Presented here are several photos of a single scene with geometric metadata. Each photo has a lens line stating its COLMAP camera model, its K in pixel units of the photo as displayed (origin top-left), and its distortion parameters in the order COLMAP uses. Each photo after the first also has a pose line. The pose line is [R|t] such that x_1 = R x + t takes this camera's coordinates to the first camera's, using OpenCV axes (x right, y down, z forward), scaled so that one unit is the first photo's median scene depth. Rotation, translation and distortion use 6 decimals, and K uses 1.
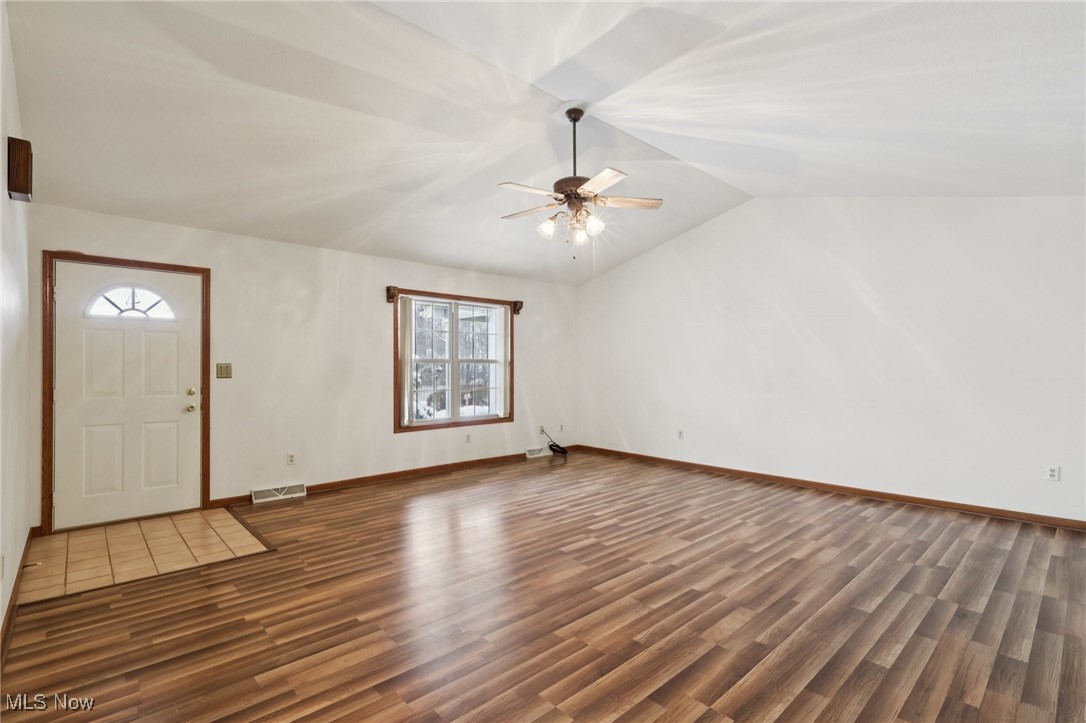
lens RADIAL K [[503.4, 0, 542.7], [0, 503.4, 366.6], [0, 0, 1]] dist [0.003040, 0.000576]
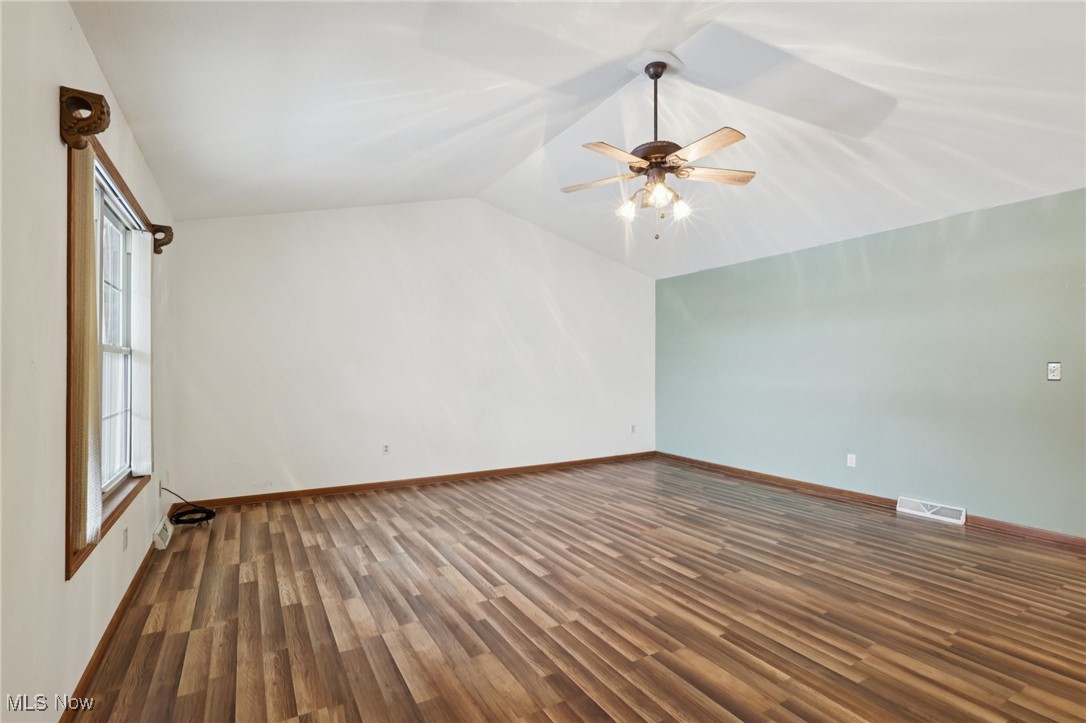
lens RADIAL K [[503.4, 0, 542.7], [0, 503.4, 366.6], [0, 0, 1]] dist [0.003040, 0.000576]
pose [[0.213681, 0.004958, 0.976891, -0.812317], [-0.003145, 0.999985, -0.004387, 0.007360], [-0.976899, -0.002135, 0.213693, 1.006369]]
